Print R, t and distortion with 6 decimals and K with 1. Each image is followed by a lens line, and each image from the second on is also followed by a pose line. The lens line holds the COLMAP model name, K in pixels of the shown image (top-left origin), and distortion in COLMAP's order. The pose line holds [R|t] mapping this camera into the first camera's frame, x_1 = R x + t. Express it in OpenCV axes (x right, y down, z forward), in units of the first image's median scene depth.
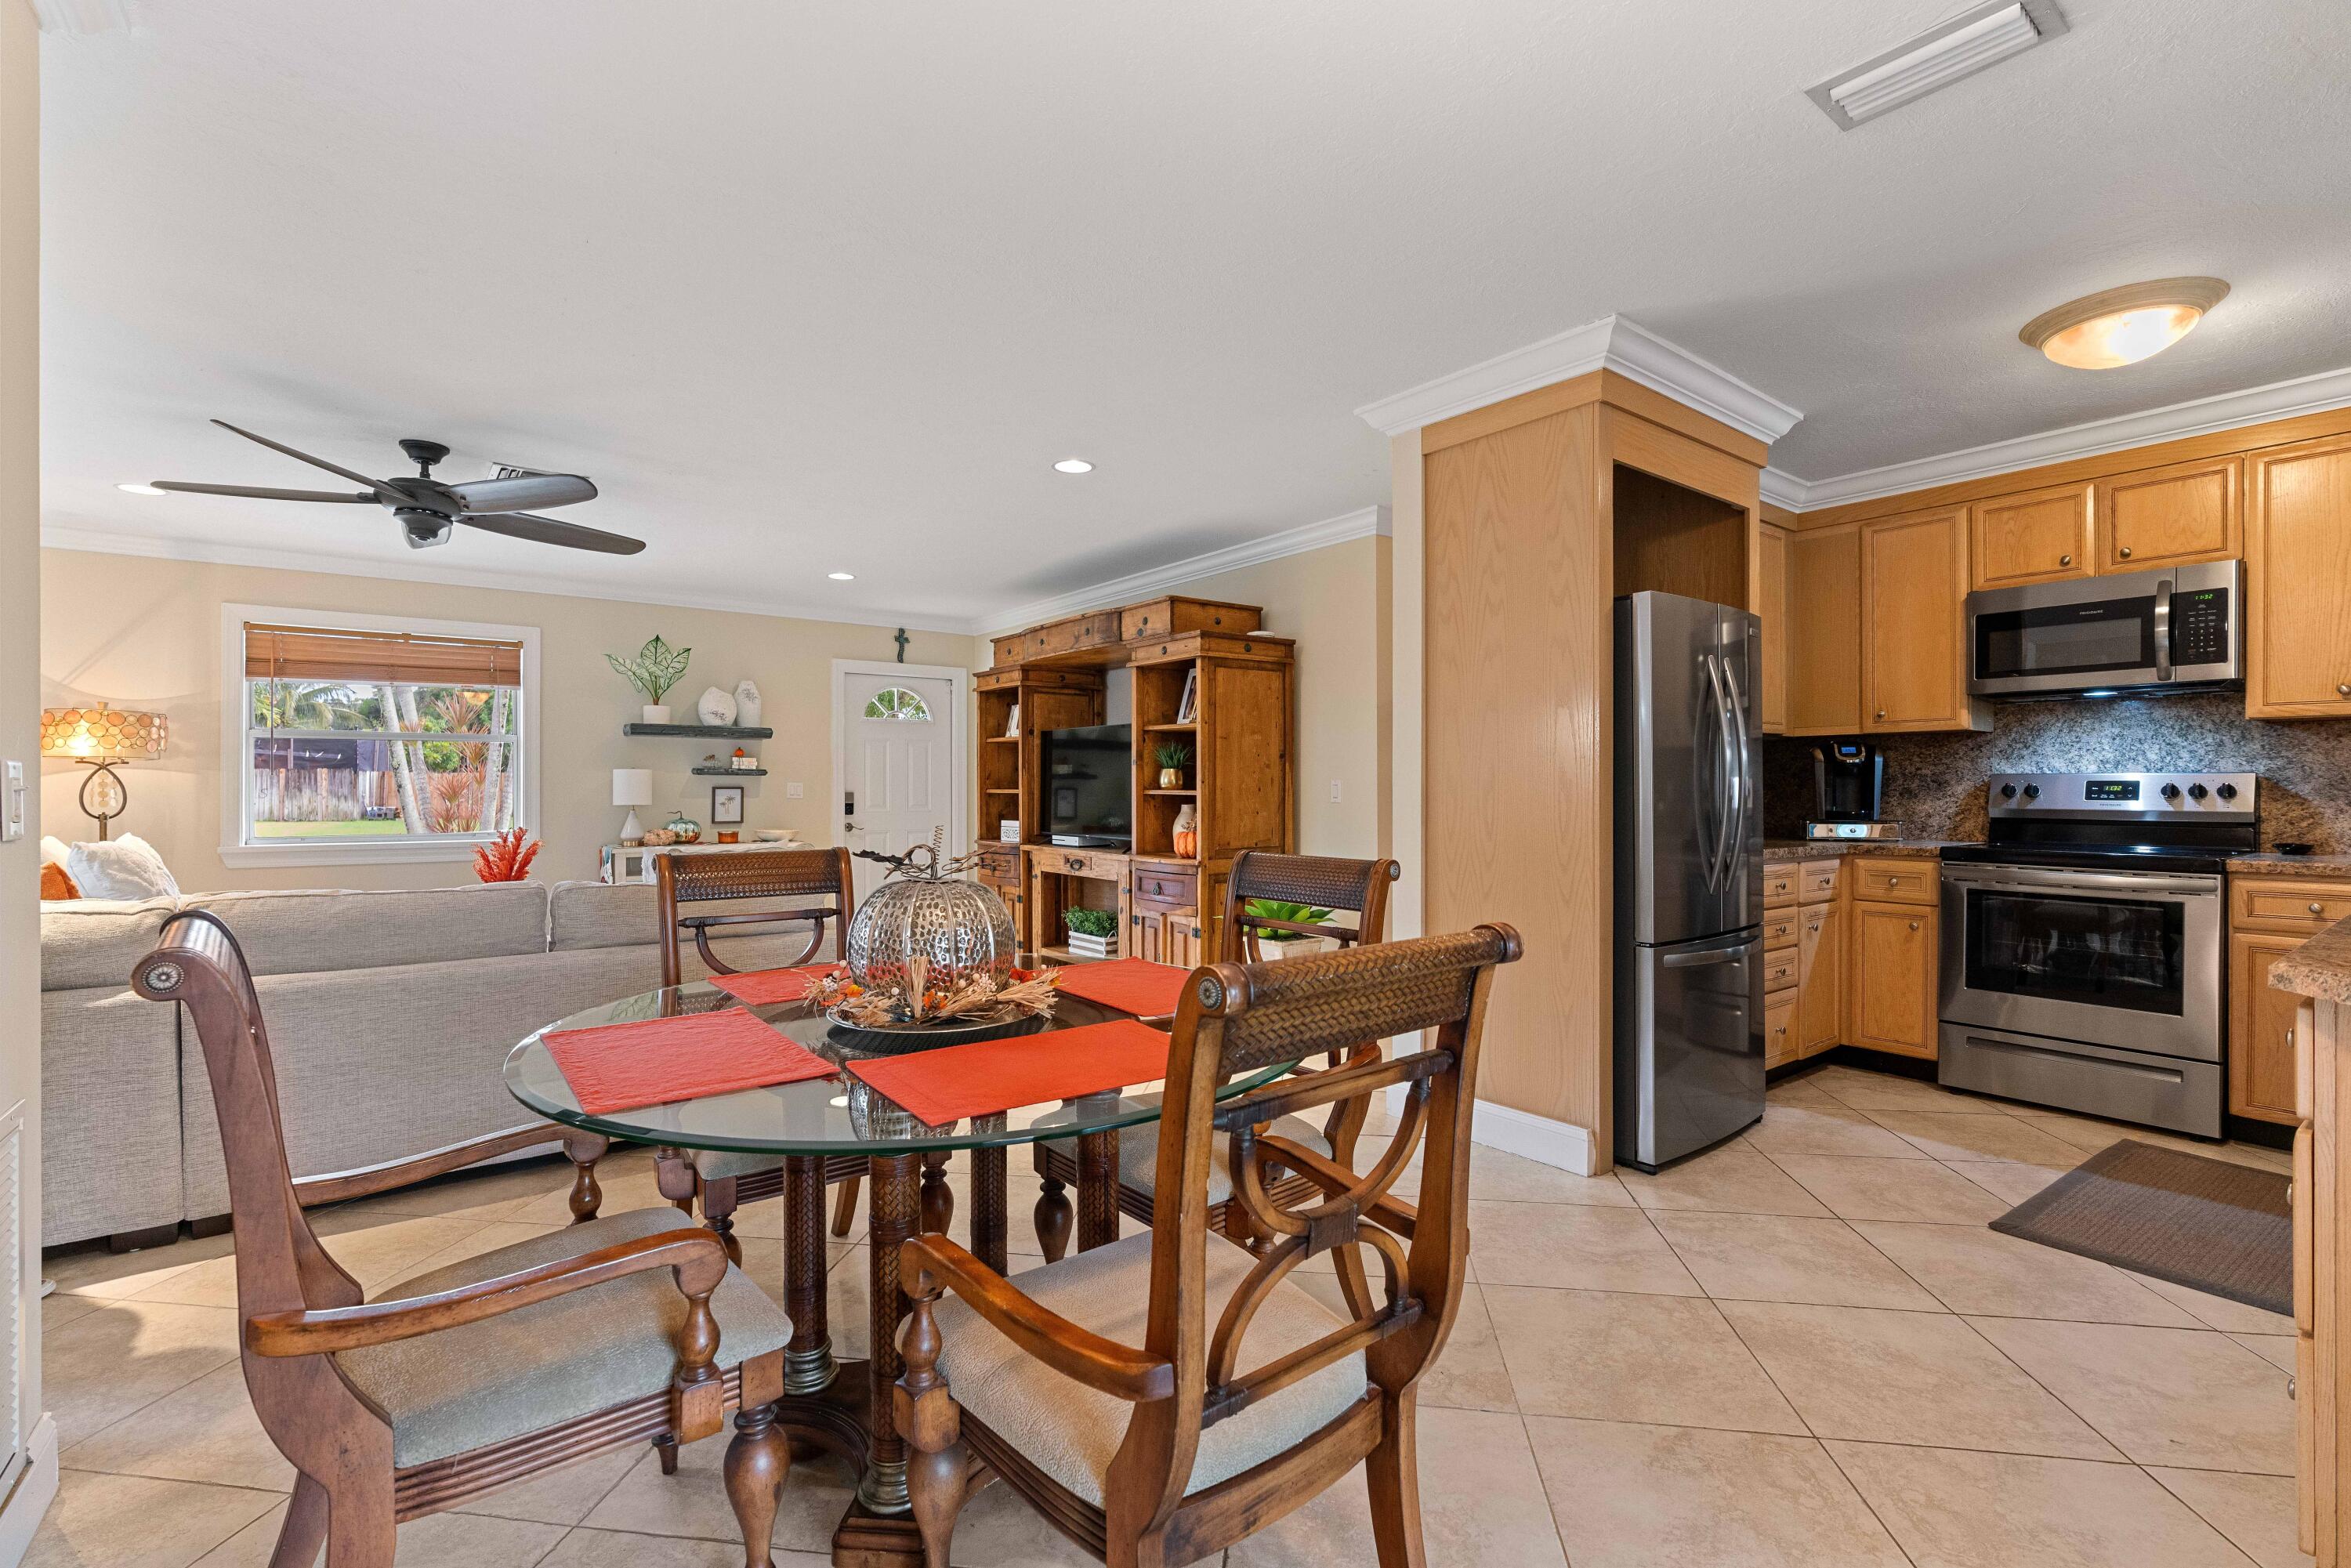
lens RADIAL K [[1048.3, 0, 1166.1], [0, 1048.3, 788.9], [0, 0, 1]] dist [-0.006732, 0.001832]
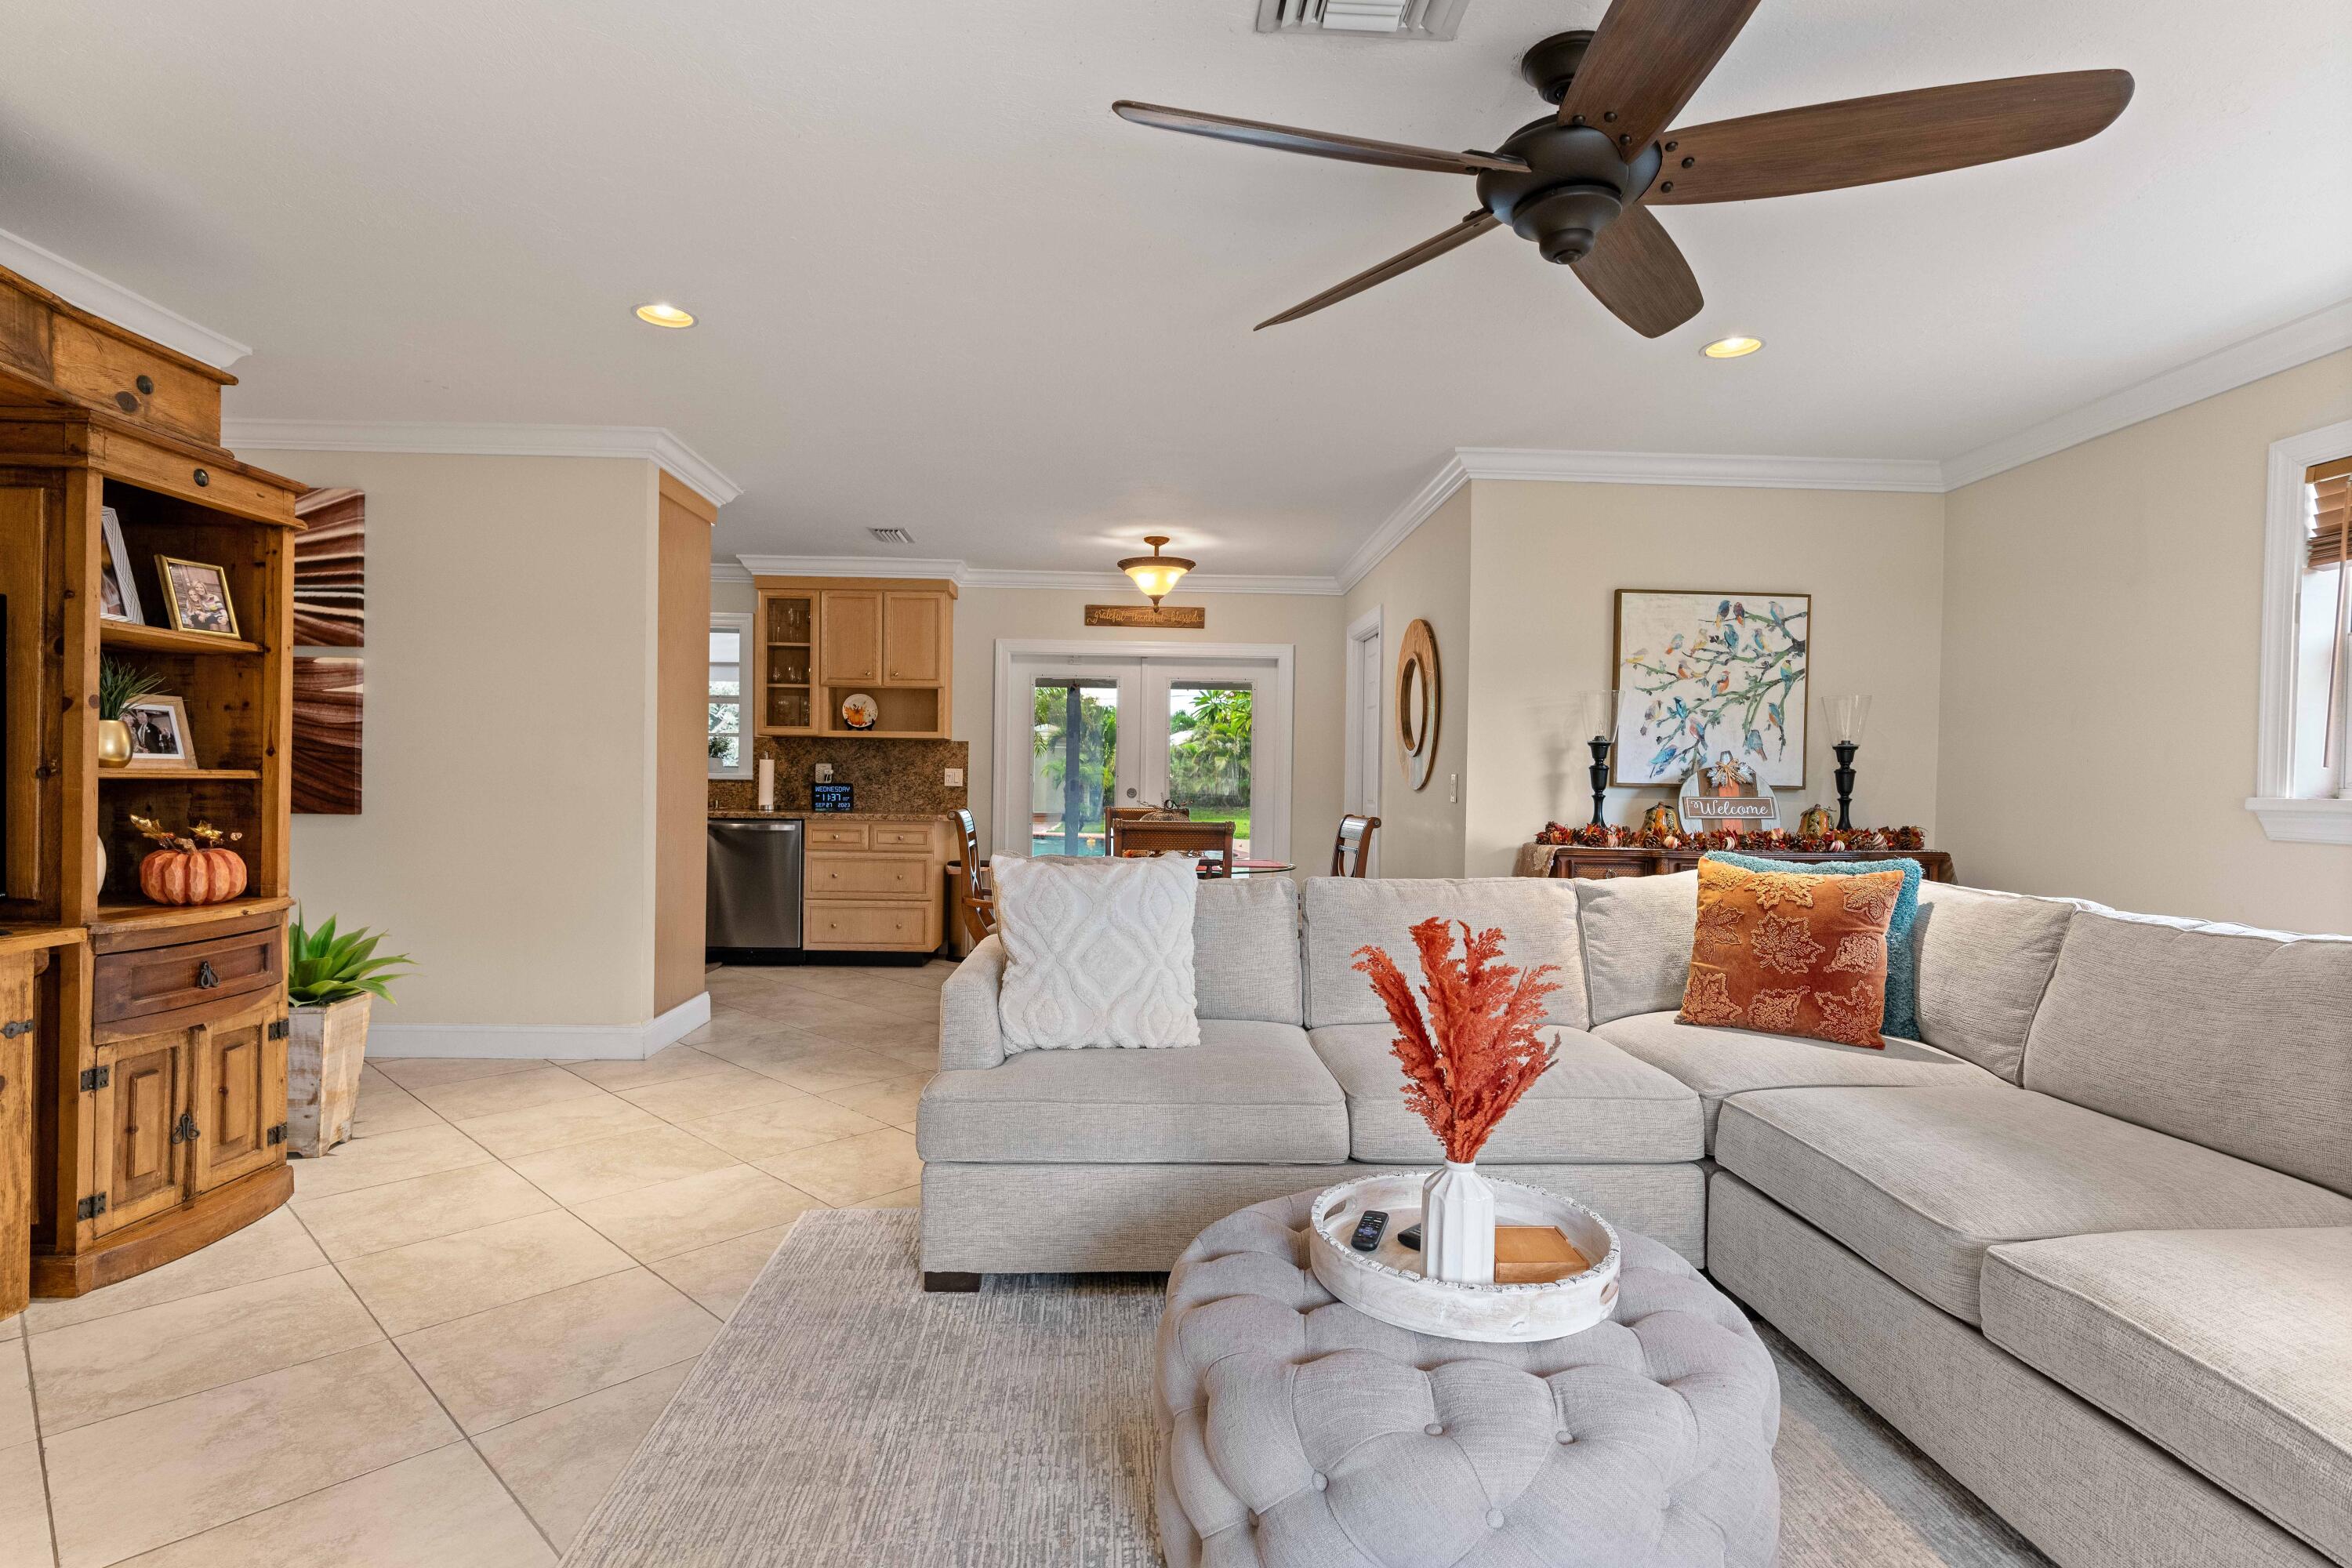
lens RADIAL K [[1162.0, 0, 1173.9], [0, 1162.0, 789.8], [0, 0, 1]] dist [-0.008661, 0.002614]
pose [[-0.820779, -0.018553, 0.570945, -0.533496], [-0.015377, 0.999828, 0.010384, -0.001529], [-0.571039, -0.000256, -0.820923, 0.938362]]
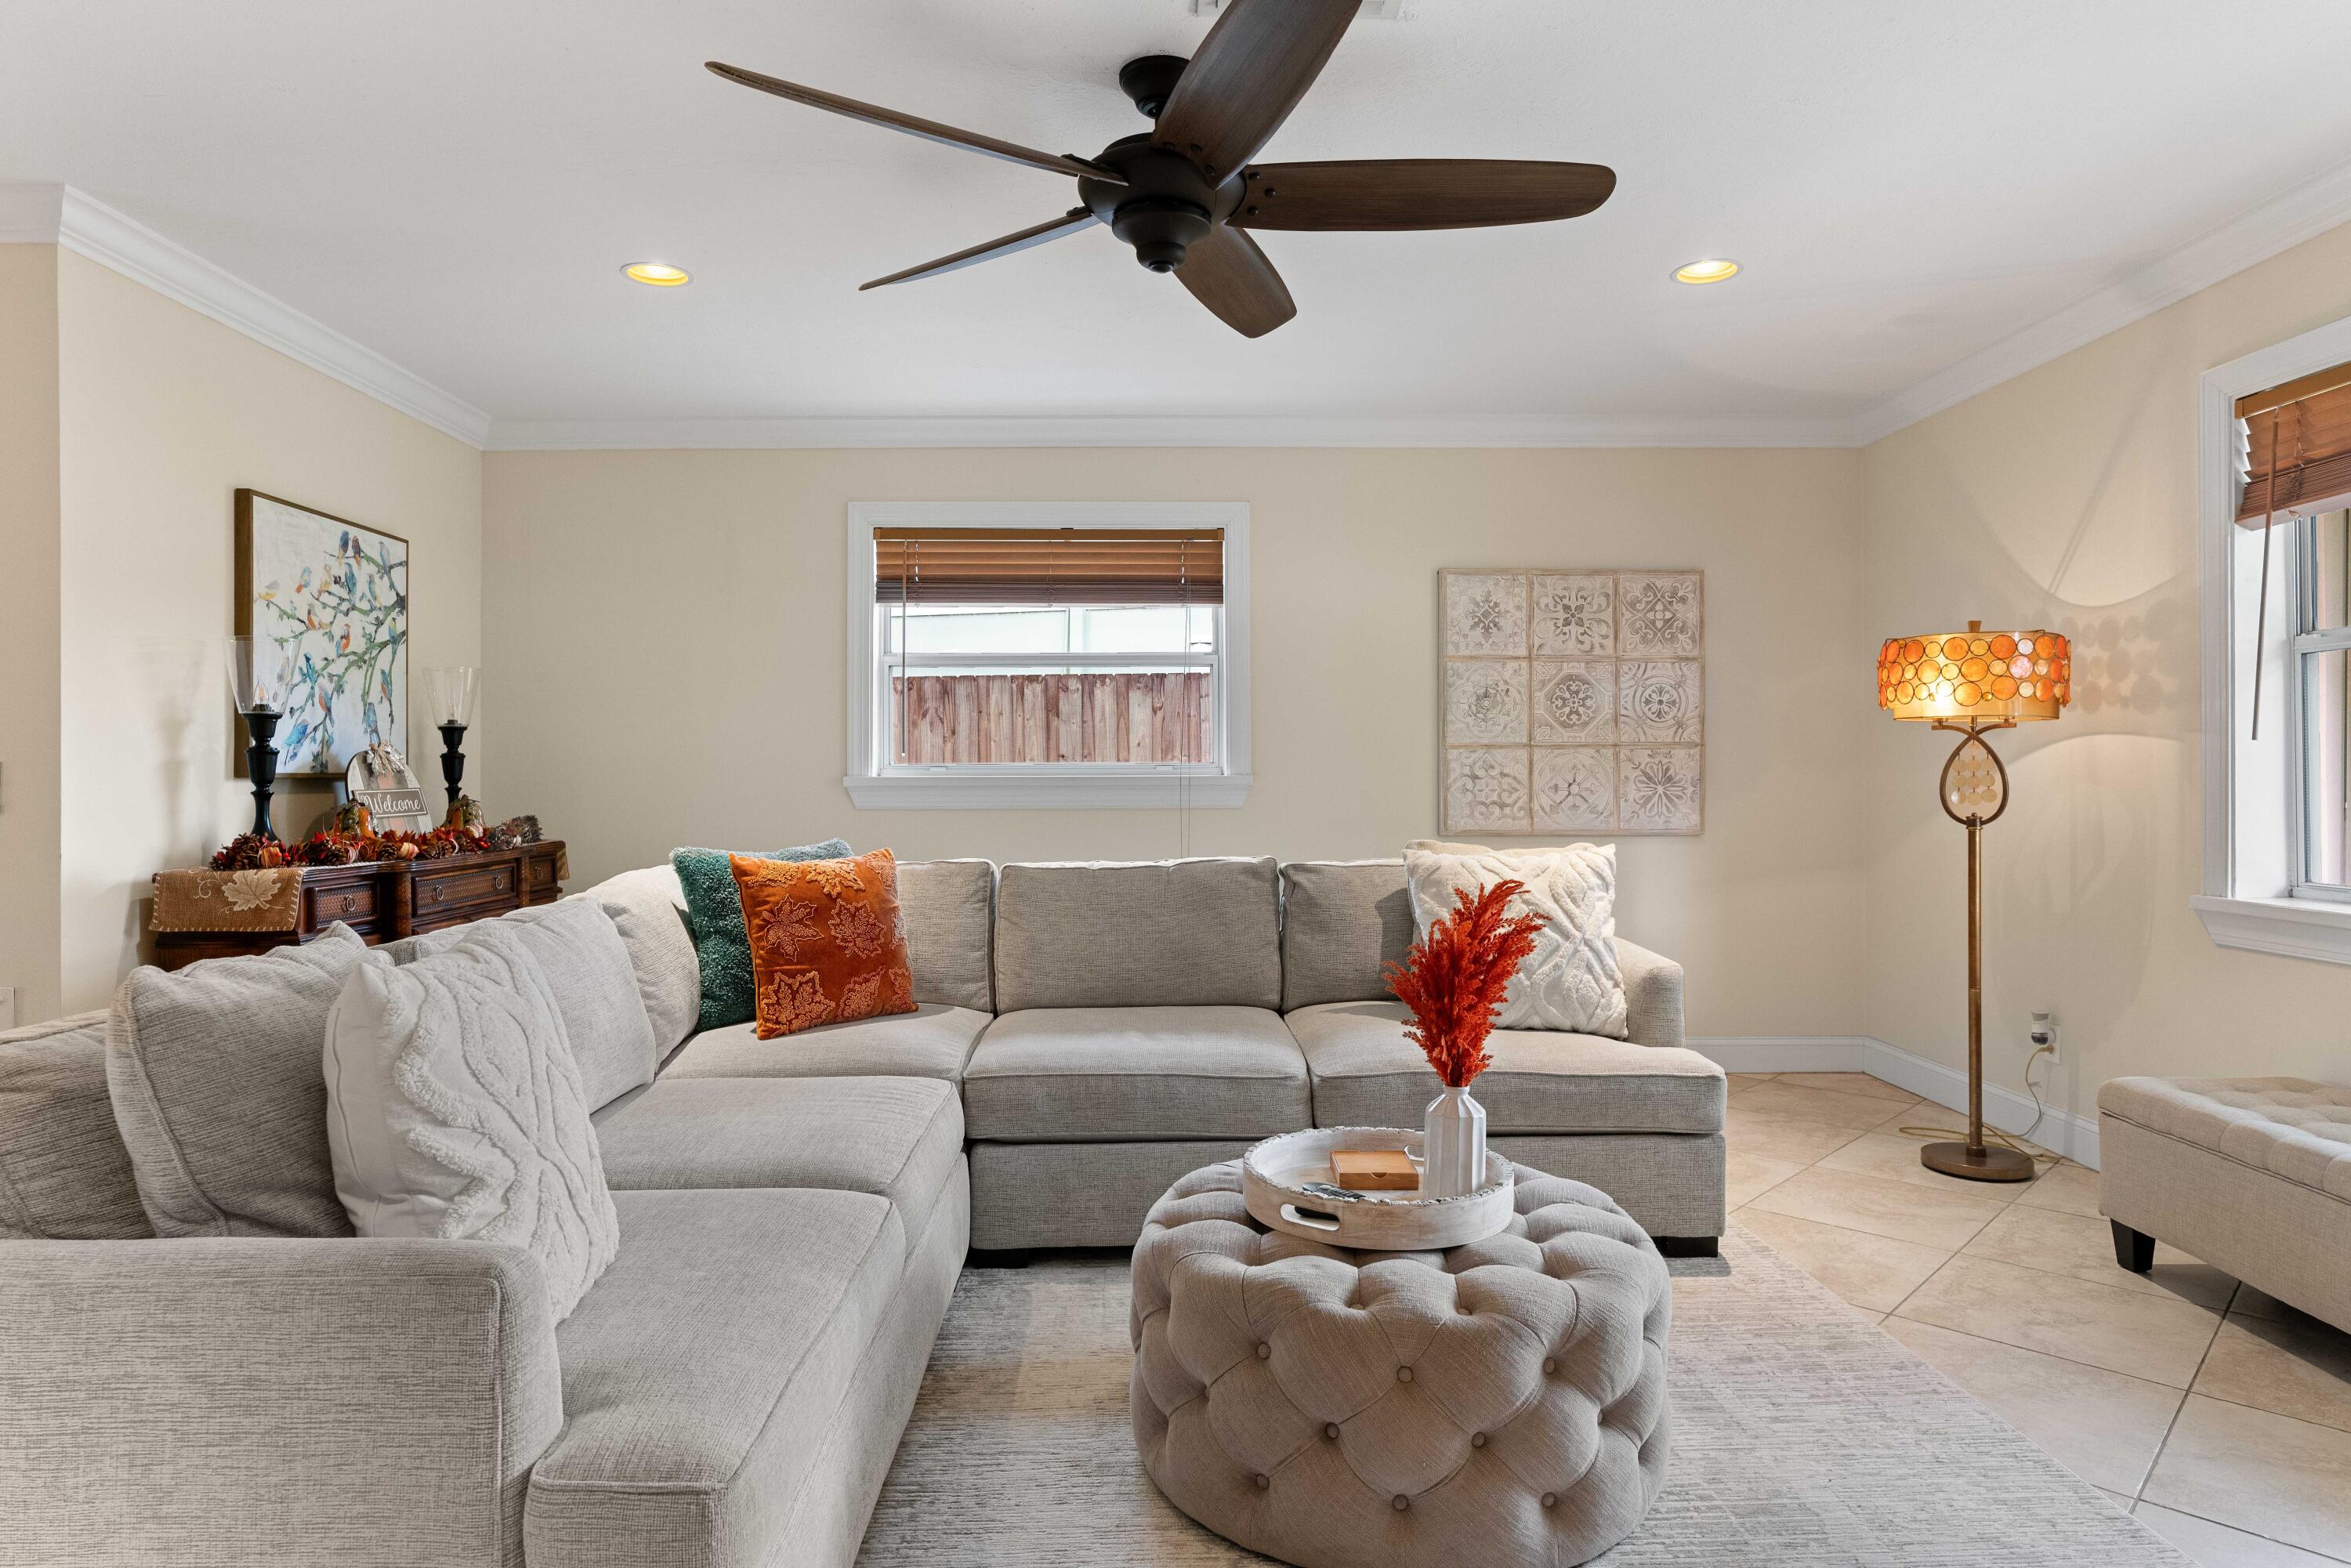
lens RADIAL K [[1355.7, 0, 1175.2], [0, 1355.7, 770.5], [0, 0, 1]] dist [-0.001985, 0.000511]
pose [[-0.585300, -0.000337, -0.810817, -0.121756], [0.003937, 0.999987, -0.003258, -0.000324], [0.810807, -0.005099, -0.585291, 0.844568]]
